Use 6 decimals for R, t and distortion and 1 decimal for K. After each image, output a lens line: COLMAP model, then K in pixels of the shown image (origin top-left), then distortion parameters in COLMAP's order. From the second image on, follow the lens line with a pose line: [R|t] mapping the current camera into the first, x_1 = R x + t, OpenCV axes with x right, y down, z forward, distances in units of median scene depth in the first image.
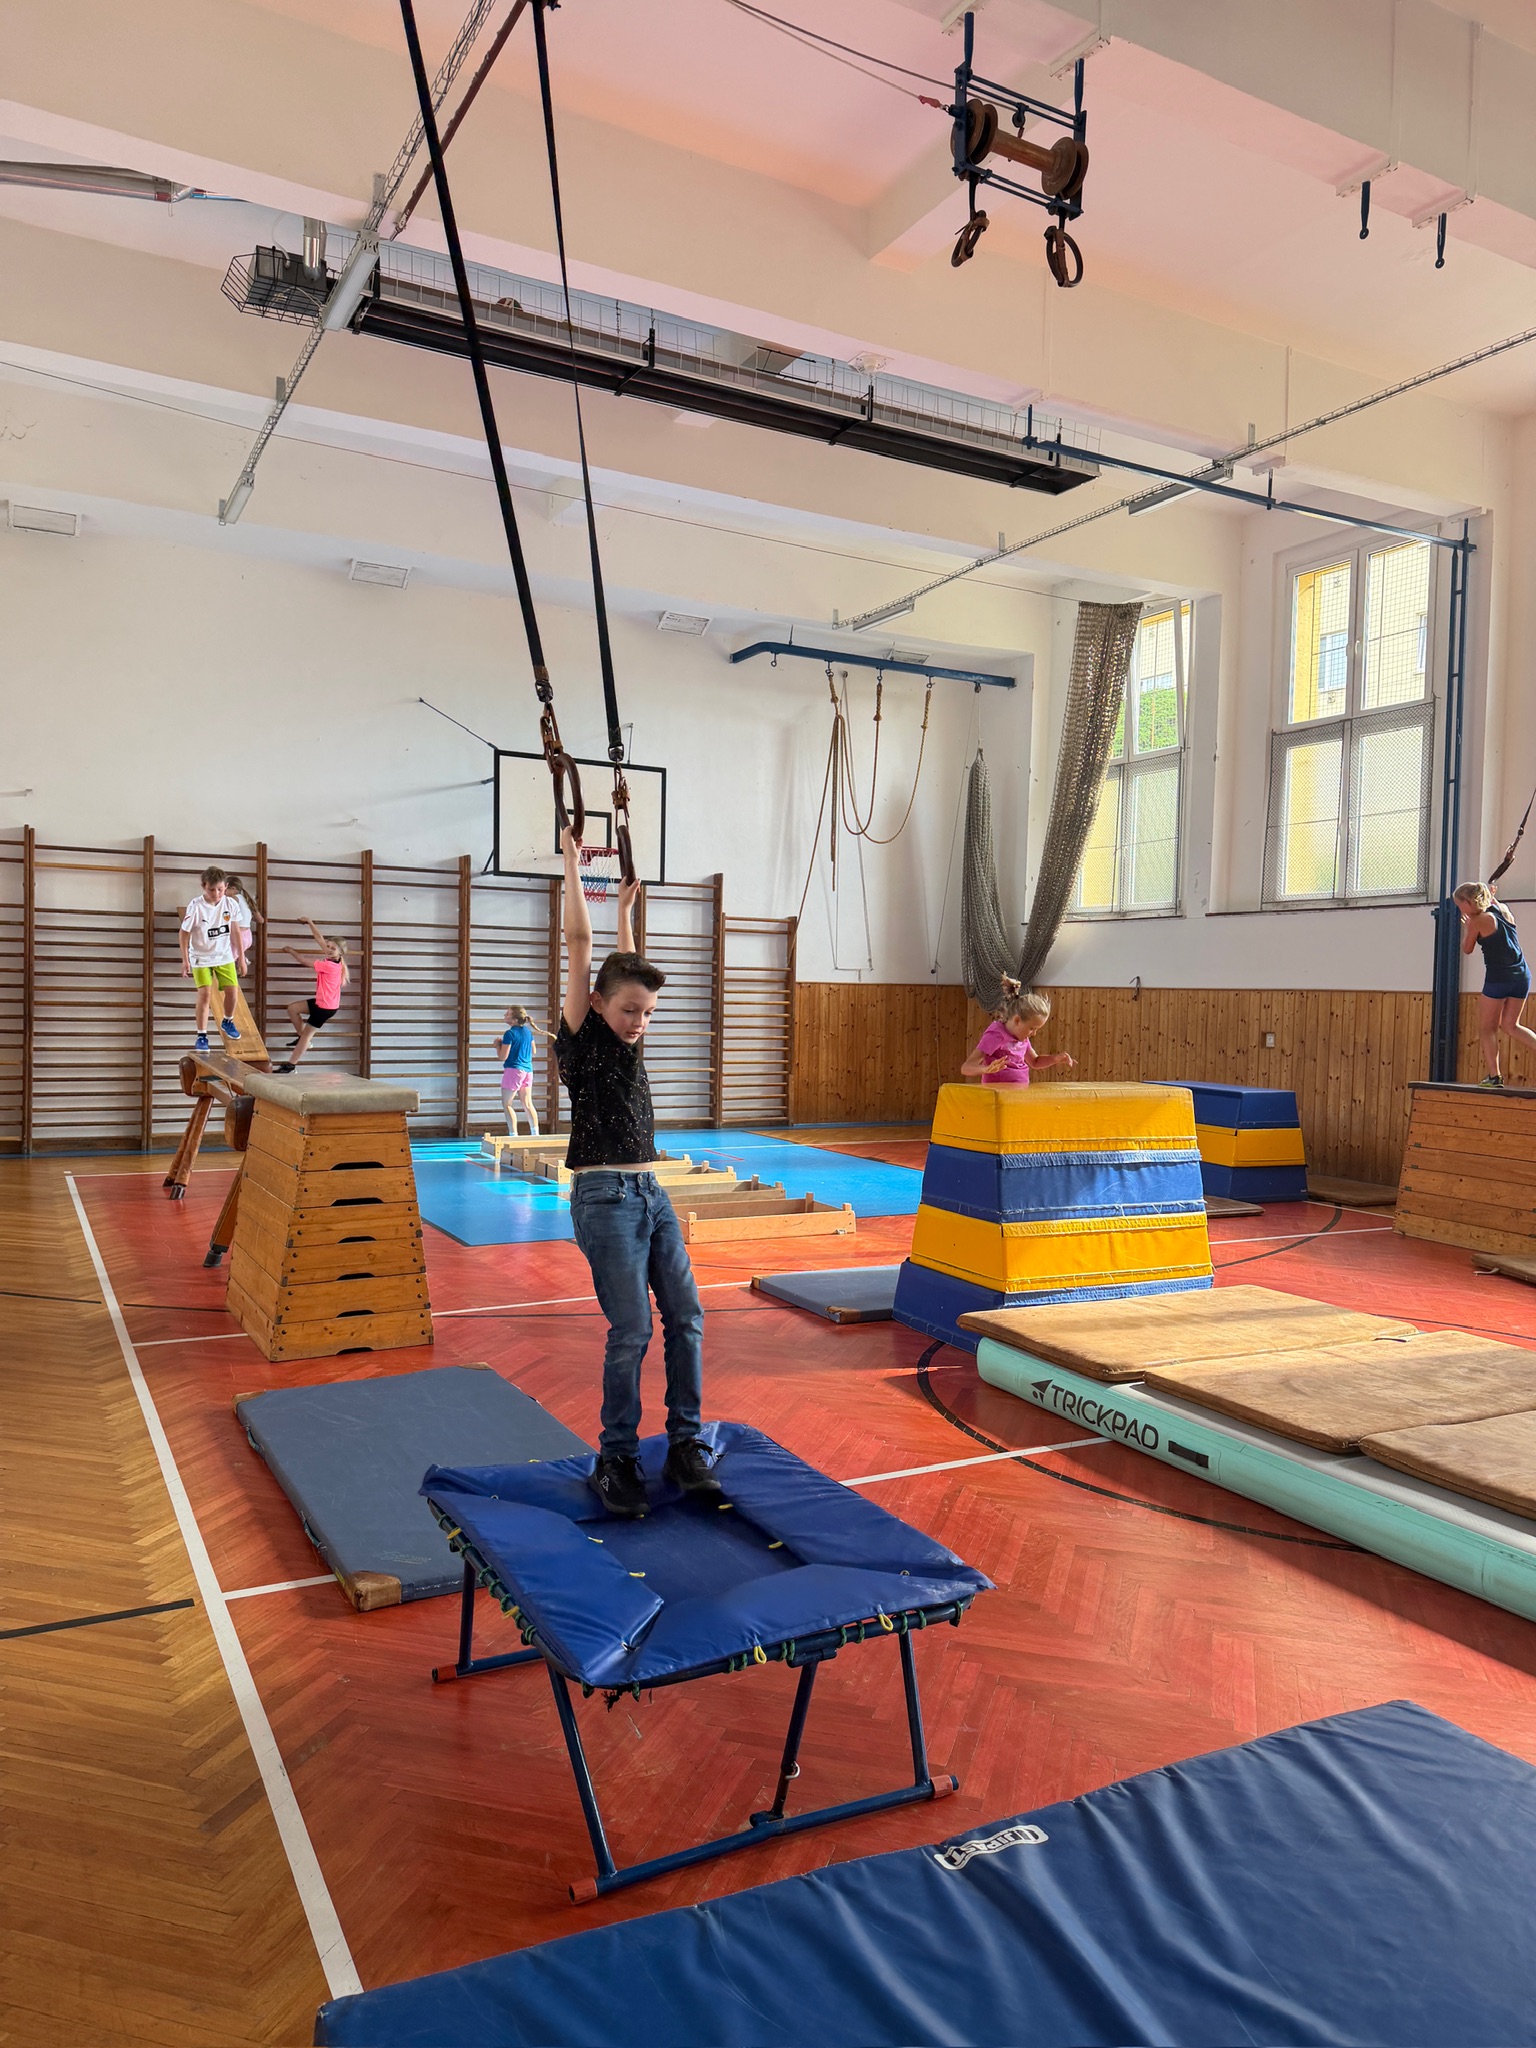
lens RADIAL K [[1439.4, 0, 768.0], [0, 1439.4, 1024.0], [0, 0, 1]] dist [0.110954, -0.306663]
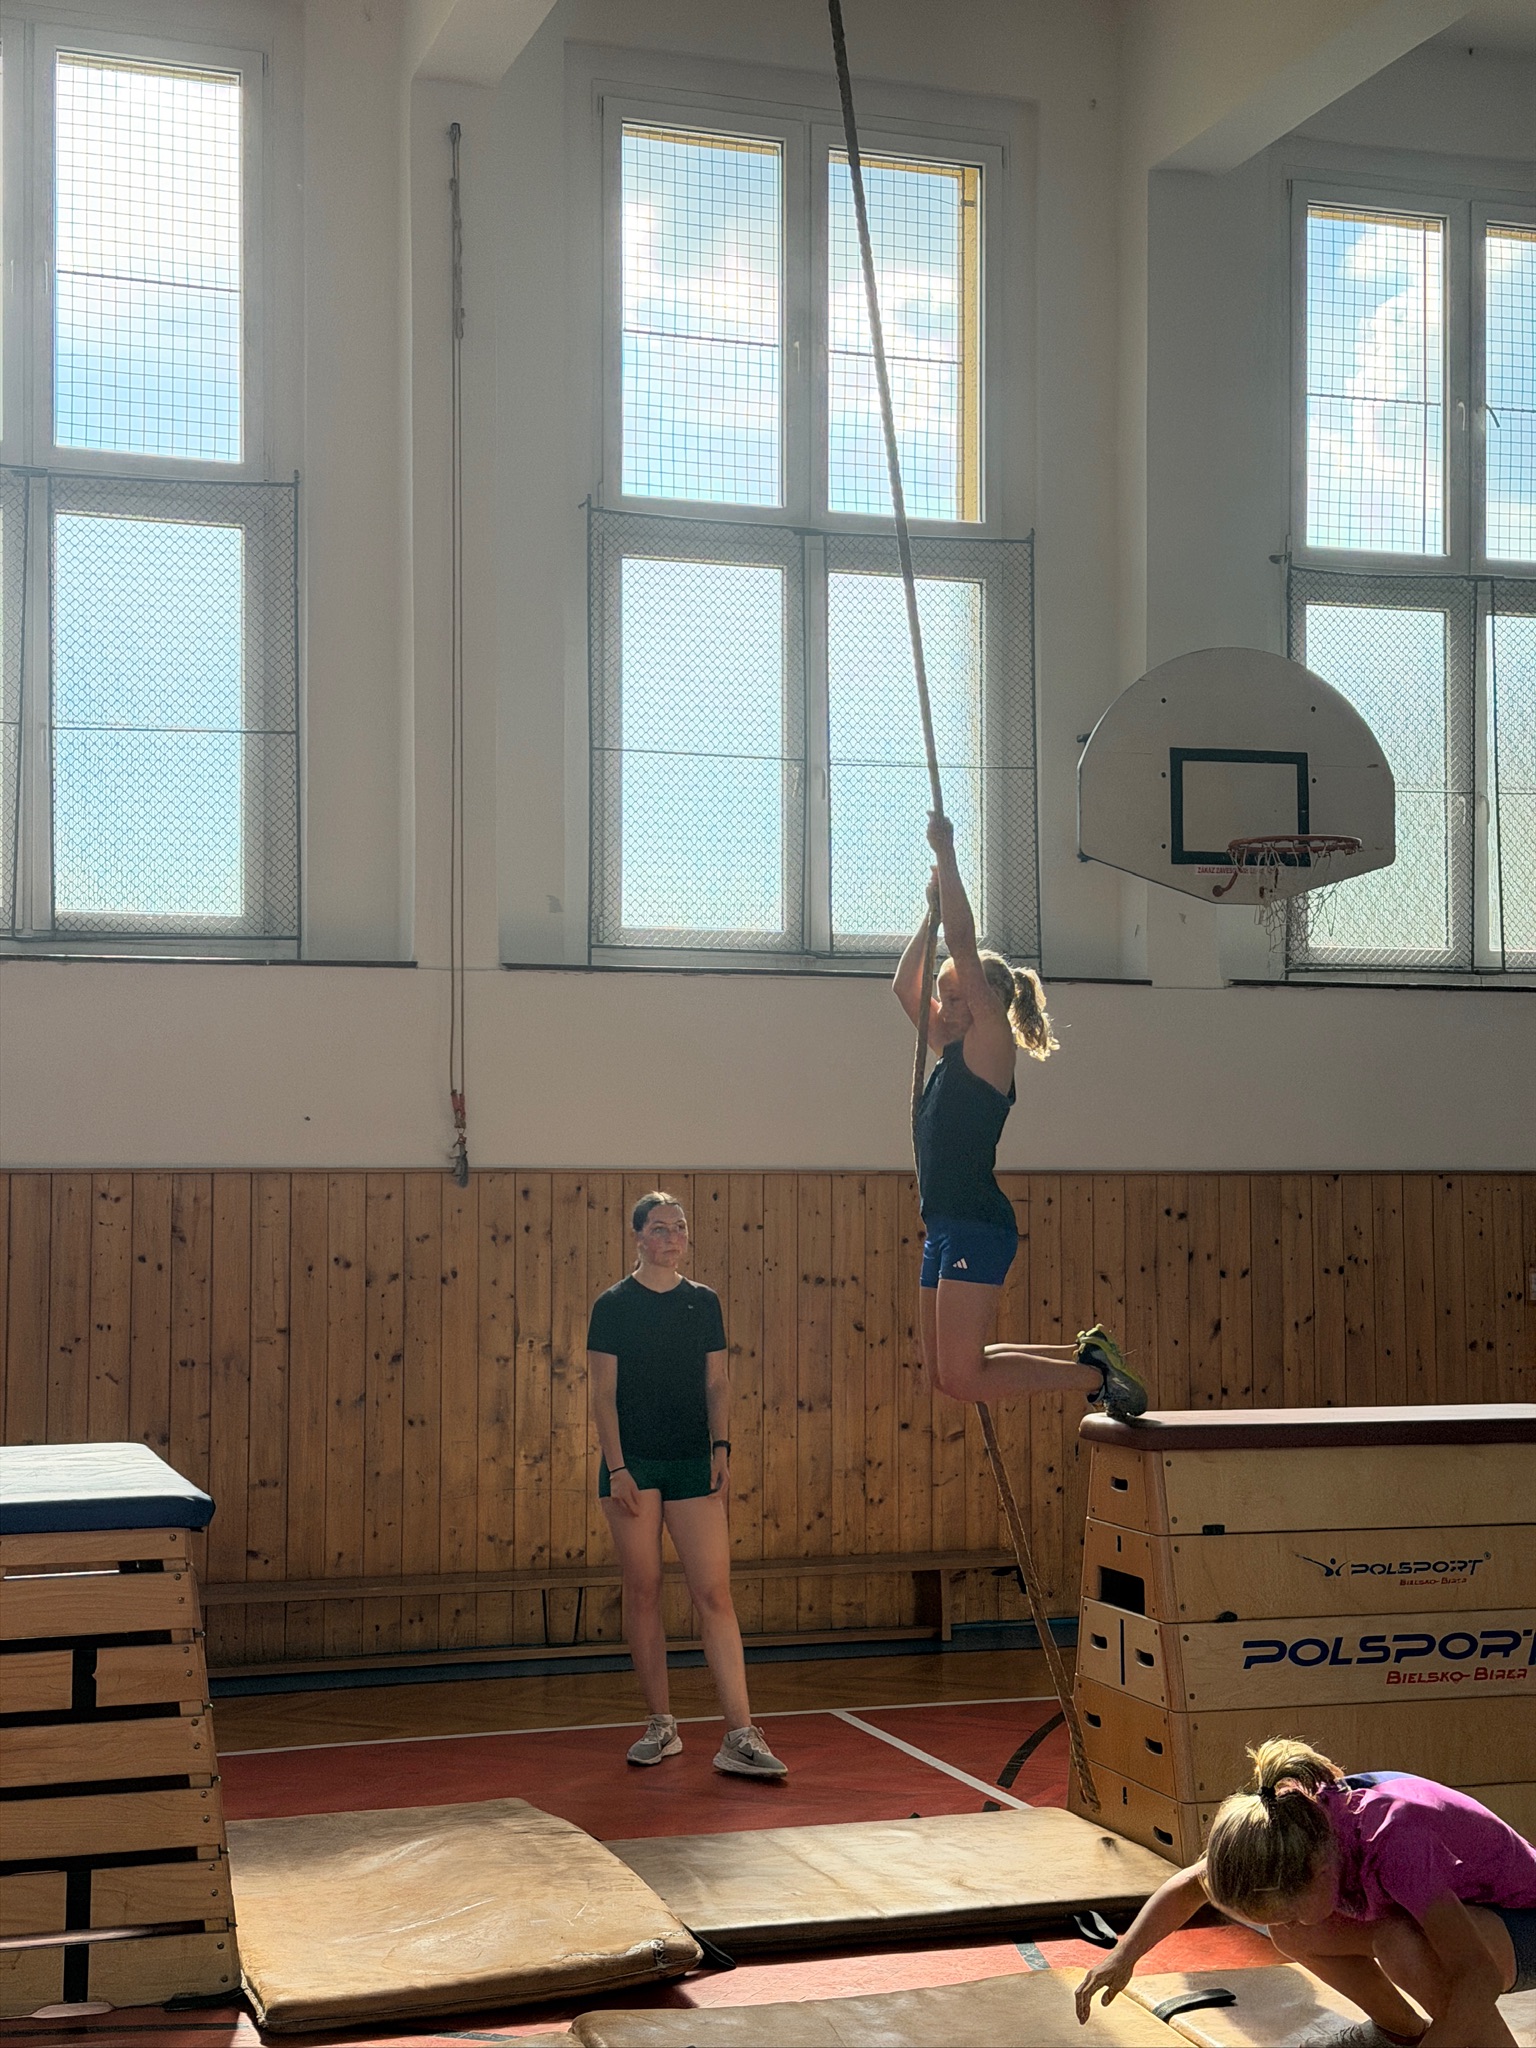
lens RADIAL K [[2978.7, 0, 768.0], [0, 2978.7, 1024.0], [0, 0, 1]] dist [0.101280, -0.191227]
pose [[0.159506, 0.025652, 0.986864, -0.251822], [0.028671, 0.999120, -0.030605, -0.022452], [-0.986780, 0.033176, 0.158631, 0.497273]]
